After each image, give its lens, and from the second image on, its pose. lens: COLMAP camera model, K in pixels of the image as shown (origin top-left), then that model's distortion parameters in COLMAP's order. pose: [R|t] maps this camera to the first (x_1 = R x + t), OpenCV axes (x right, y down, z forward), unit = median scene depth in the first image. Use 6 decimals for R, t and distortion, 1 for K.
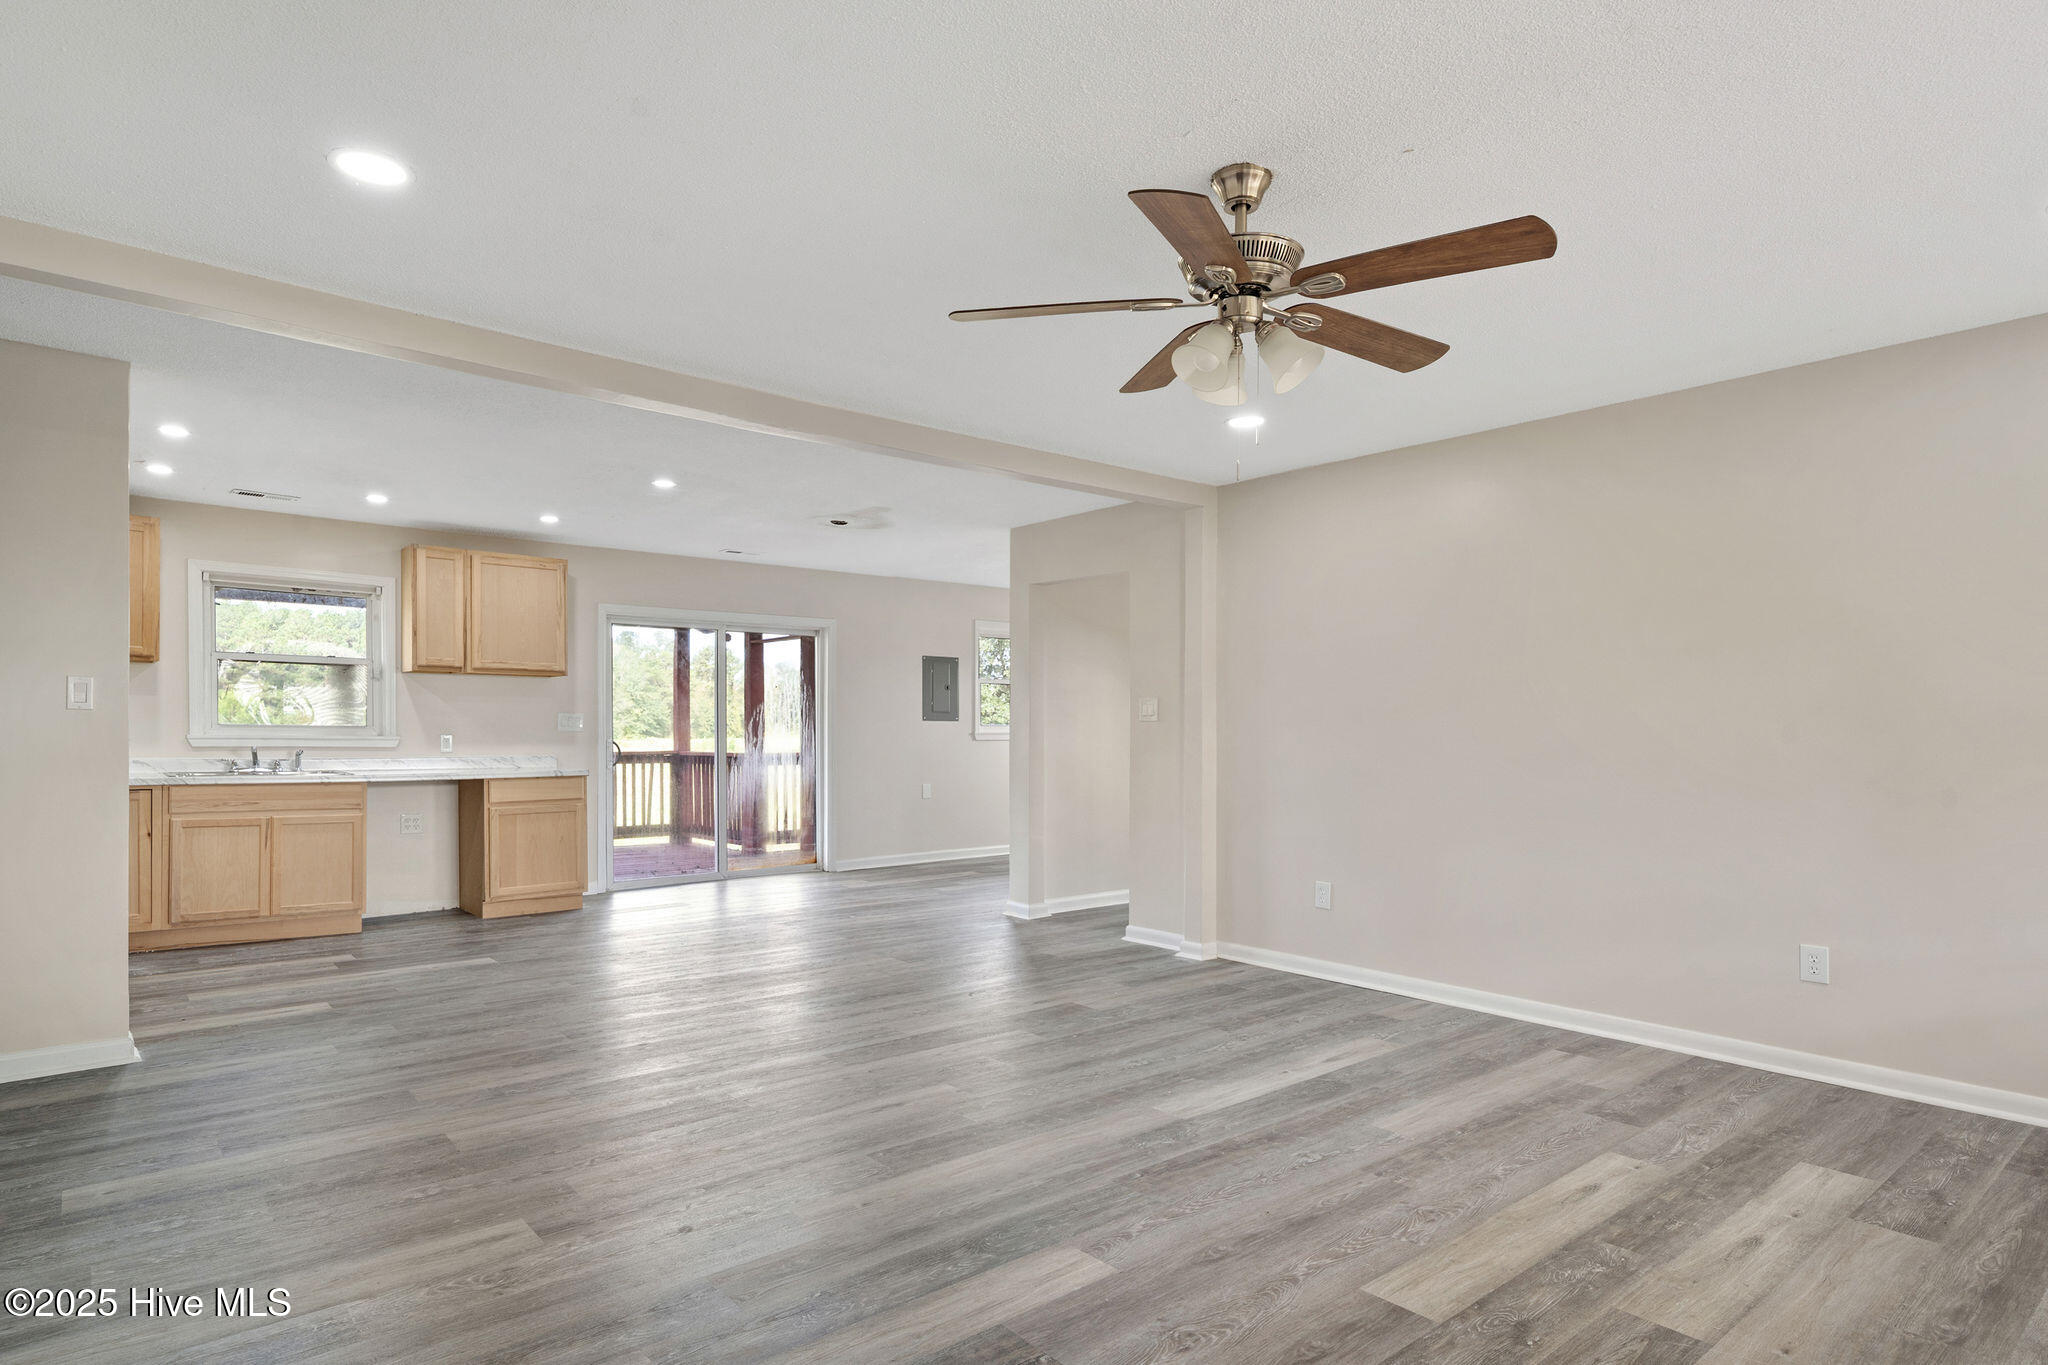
lens RADIAL K [[1104.2, 0, 1015.1], [0, 1104.2, 753.5], [0, 0, 1]] dist [0.001225, 0.000437]
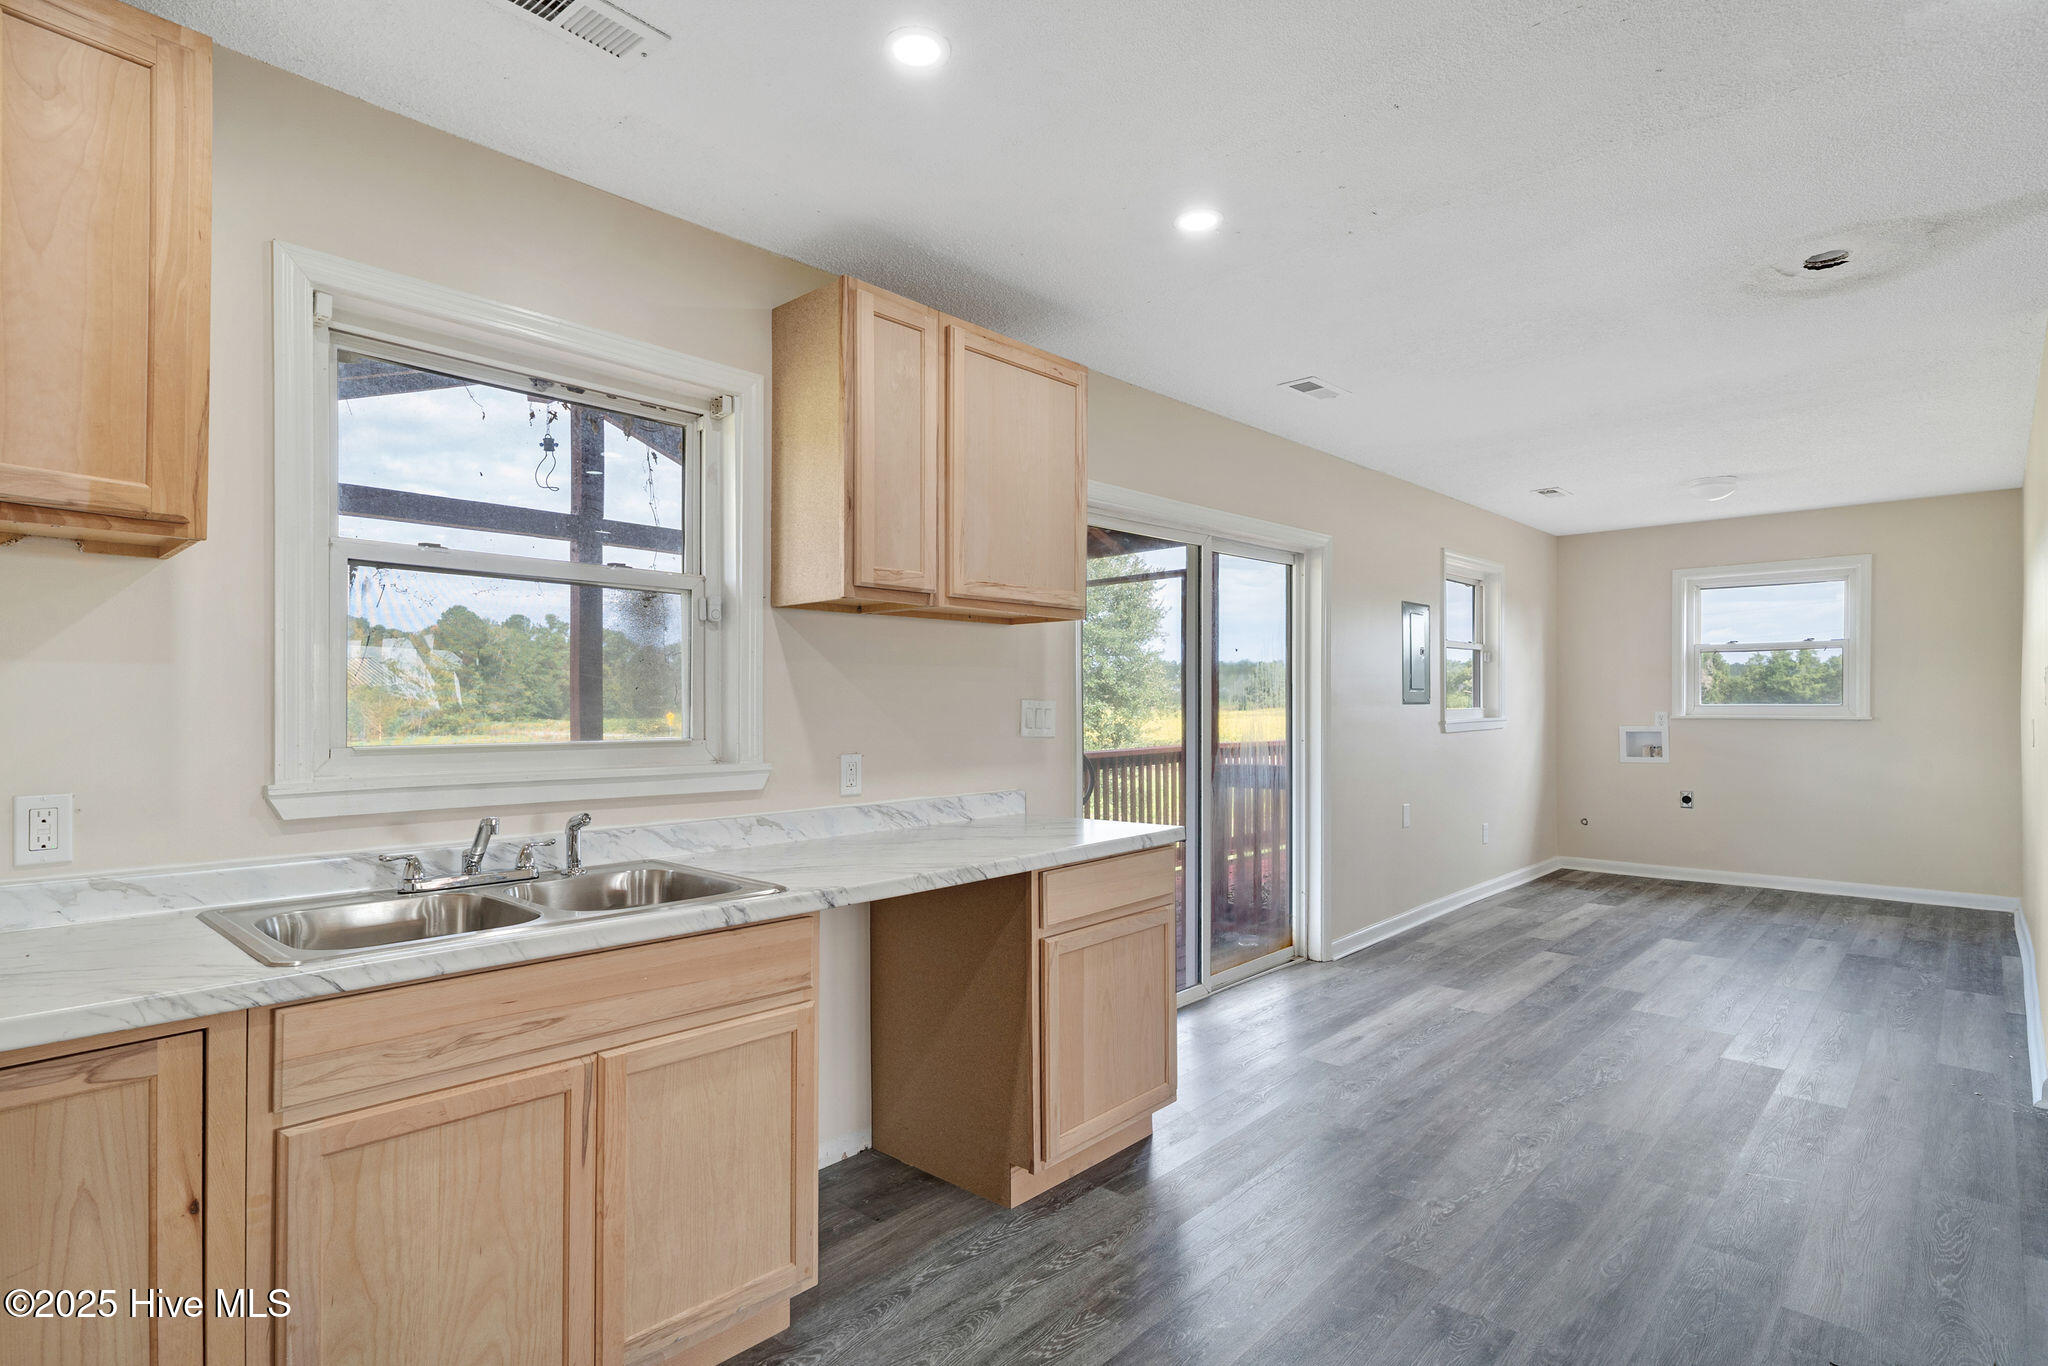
lens RADIAL K [[1029.3, 0, 1021.0], [0, 1029.3, 721.7], [0, 0, 1]] dist [-0.000074, 0.000392]
pose [[0.992766, -0.014236, 0.119215, -0.599987], [0.015023, 0.999871, -0.005703, -0.032217], [-0.119118, 0.007452, 0.992852, 0.716155]]
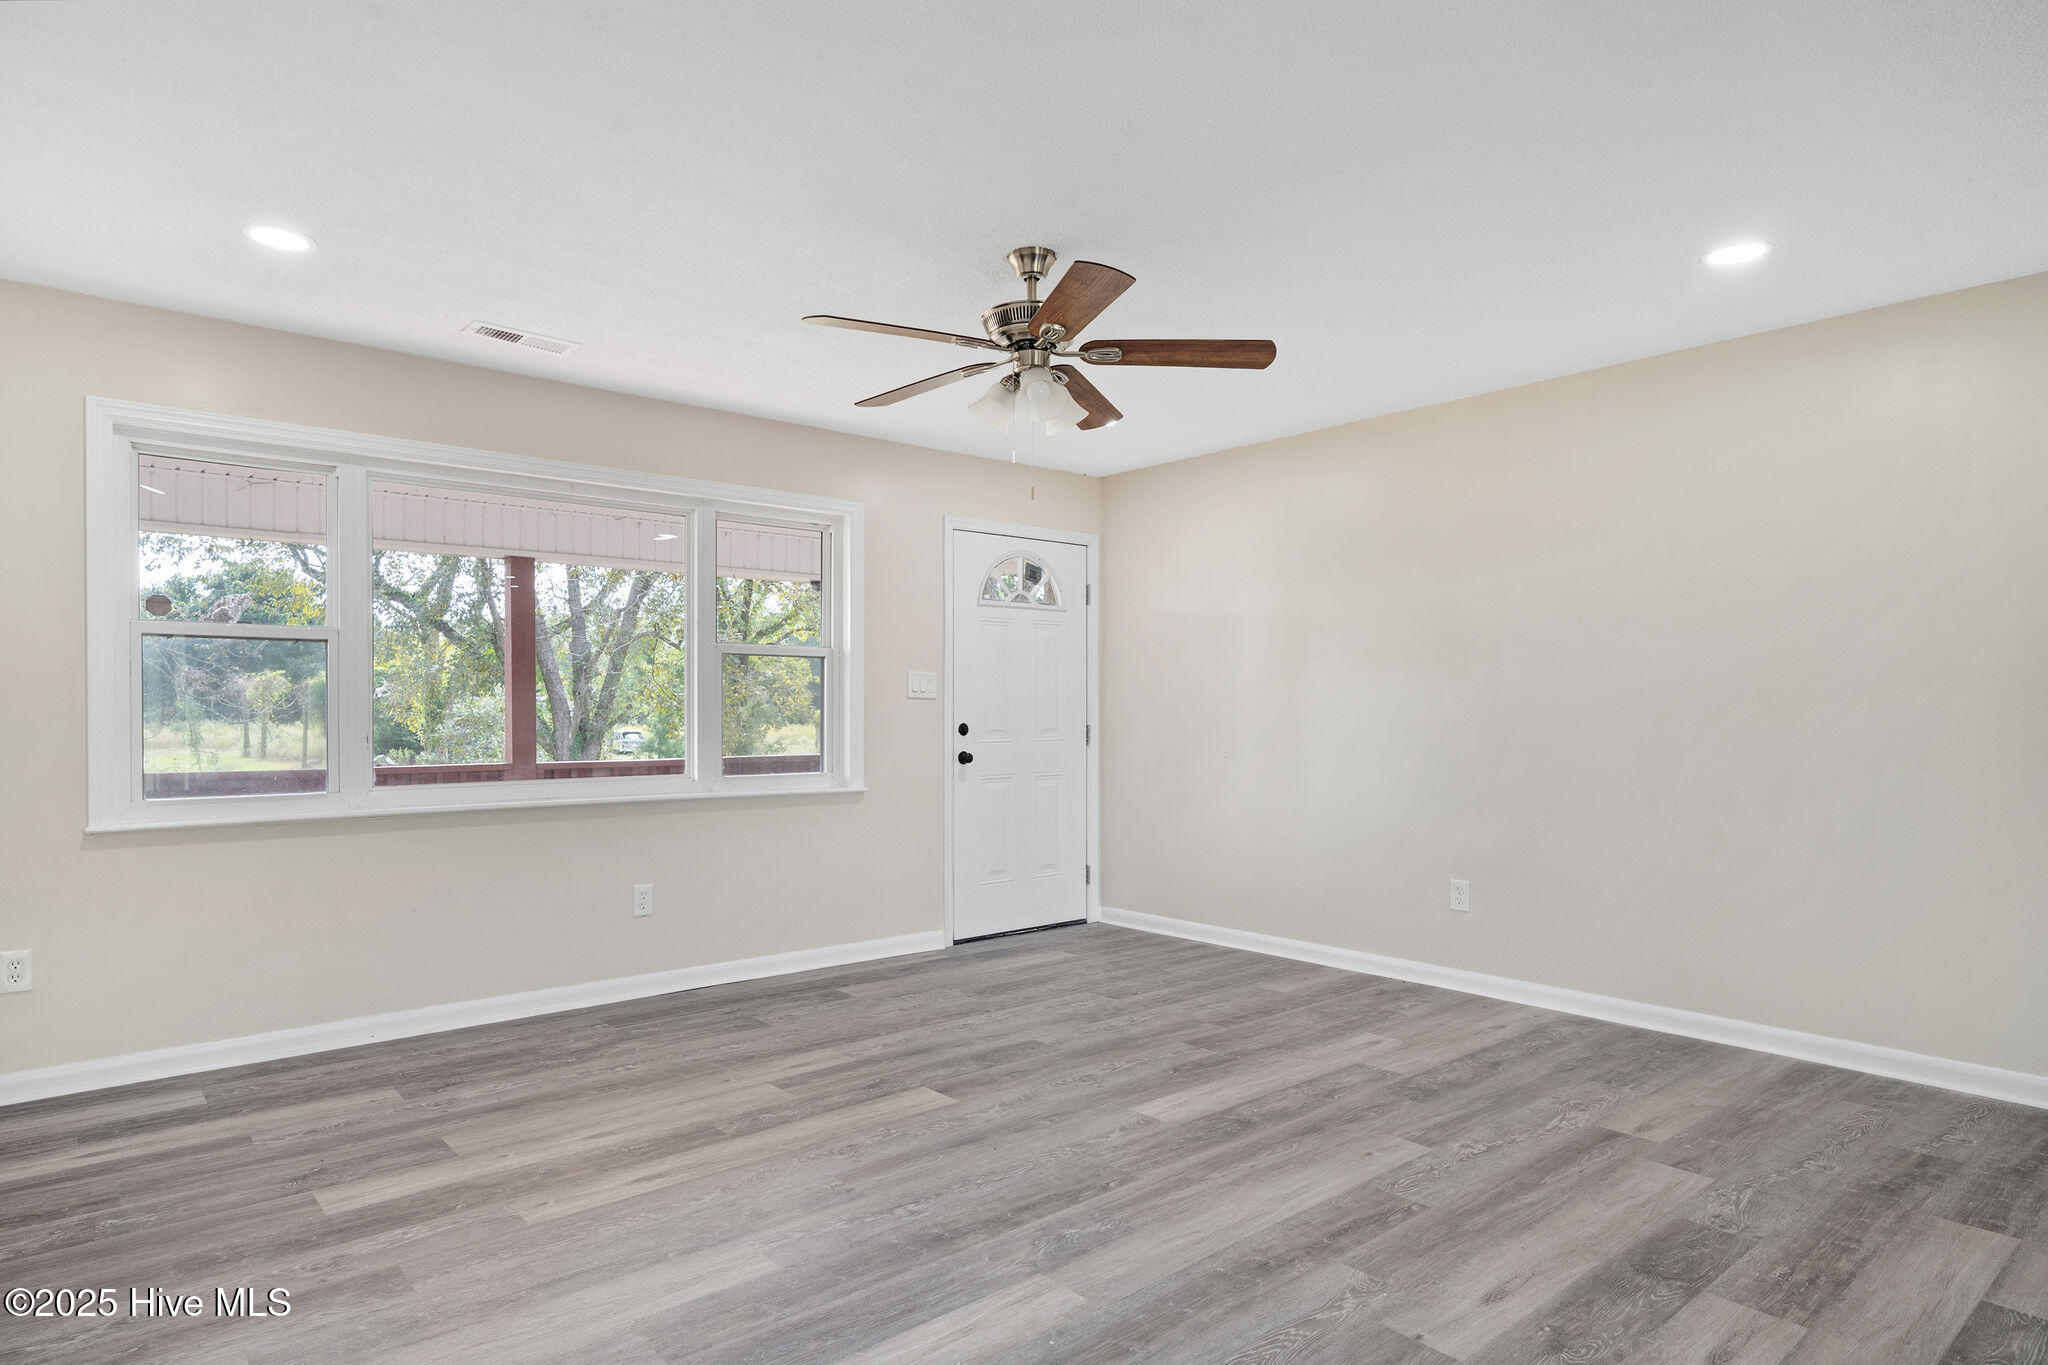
lens RADIAL K [[1149.2, 0, 1001.5], [0, 1149.2, 710.4], [0, 0, 1]] dist [0.001100, 0.000174]
pose [[-0.999990, -0.004291, 0.000897, 0.101521], [-0.004270, 0.999748, 0.022020, -0.020037], [-0.000991, 0.022016, -0.999757, 0.968429]]
